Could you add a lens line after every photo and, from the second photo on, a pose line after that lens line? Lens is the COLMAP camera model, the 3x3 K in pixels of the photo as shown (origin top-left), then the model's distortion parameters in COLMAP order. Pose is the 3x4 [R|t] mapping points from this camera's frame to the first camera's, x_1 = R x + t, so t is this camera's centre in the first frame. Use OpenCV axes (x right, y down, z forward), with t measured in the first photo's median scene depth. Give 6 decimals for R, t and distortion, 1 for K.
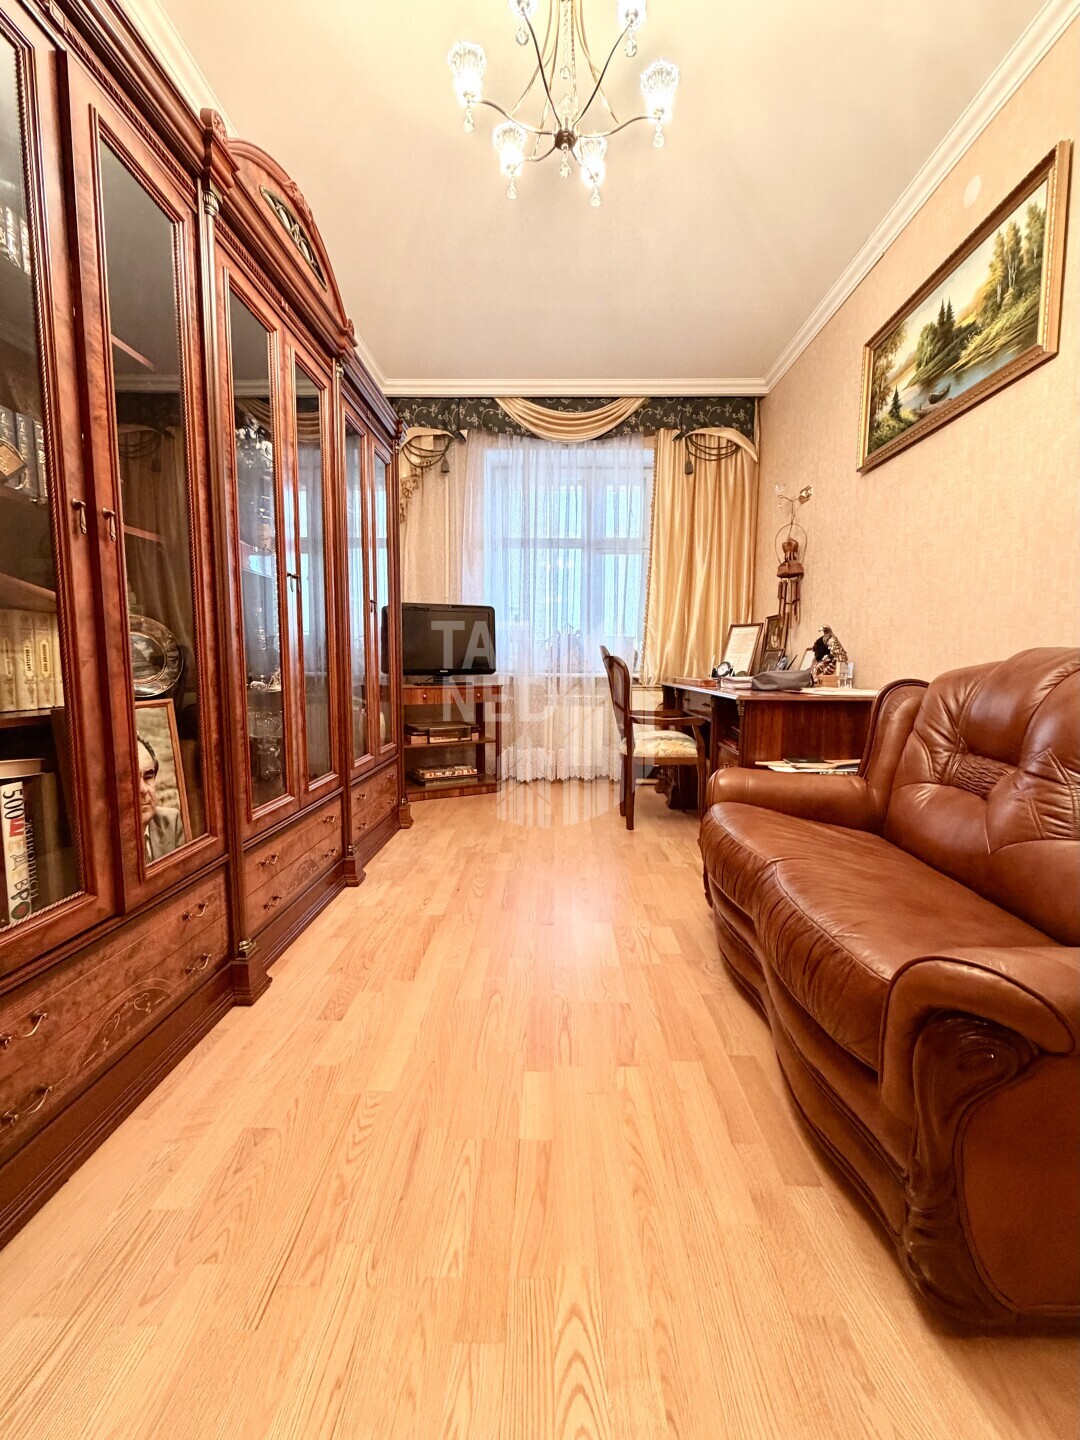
lens RADIAL K [[582.8, 0, 540.0], [0, 582.8, 720.0], [0, 0, 1]] dist [0.000088, -0.000333]
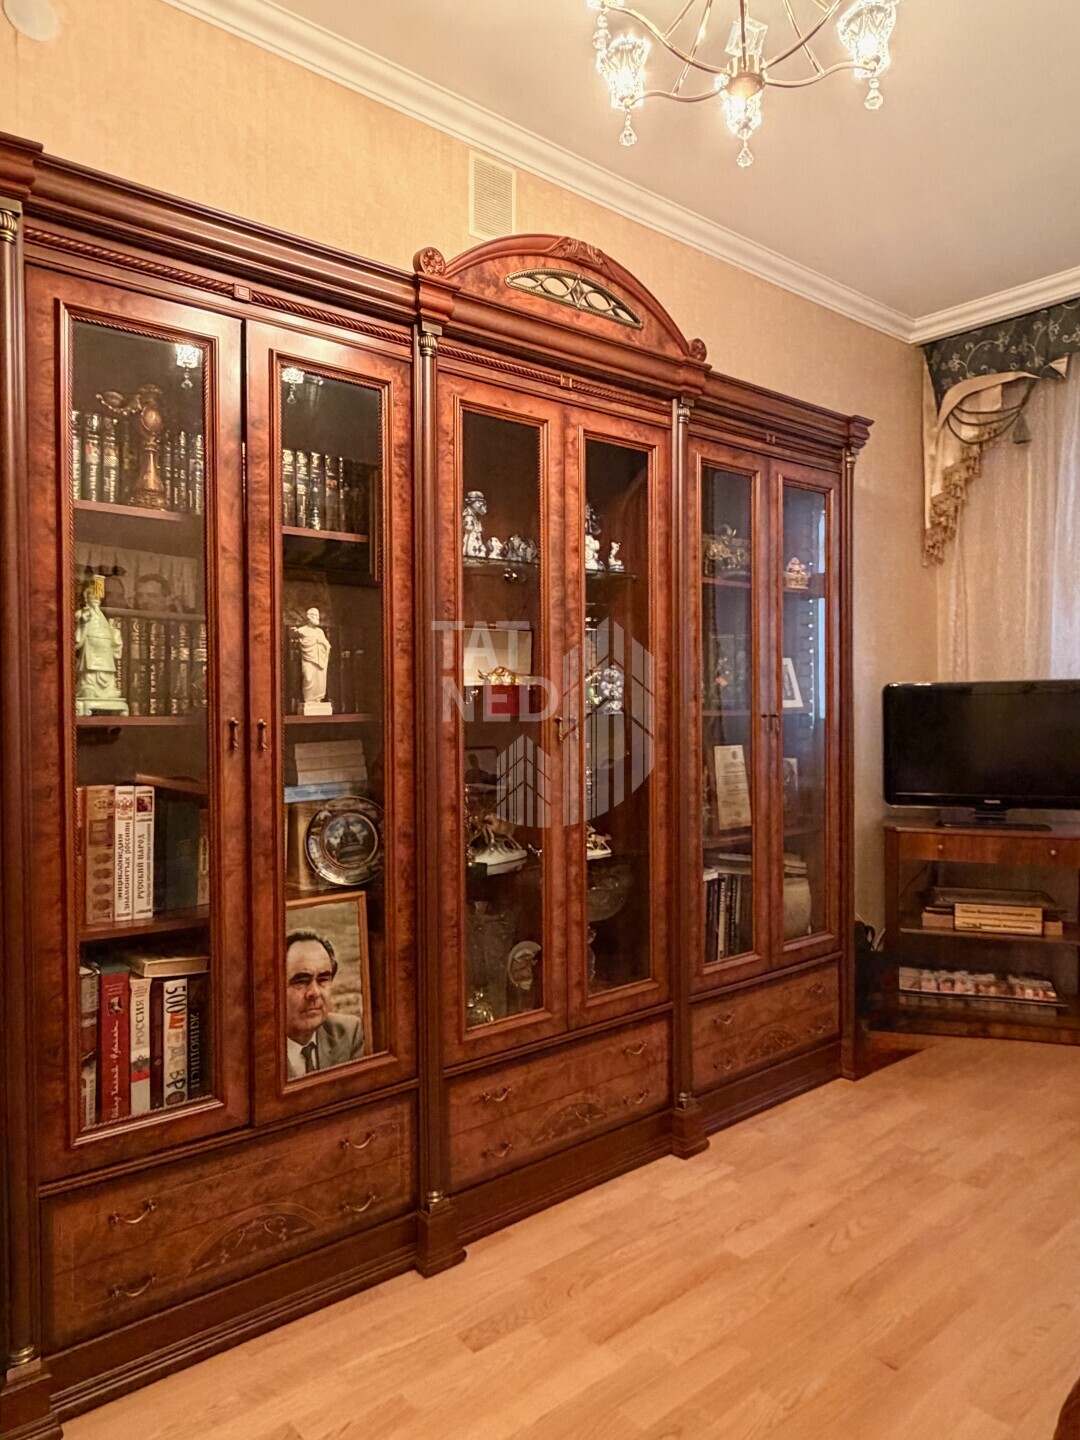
lens RADIAL K [[962.4, 0, 540.0], [0, 962.4, 720.0], [0, 0, 1]] dist [0.001641, -0.001044]
pose [[0.660494, 0.005467, -0.750811, 0.669328], [-0.065613, 0.996568, -0.050464, -0.245157], [0.747959, 0.082594, 0.658586, 0.200289]]
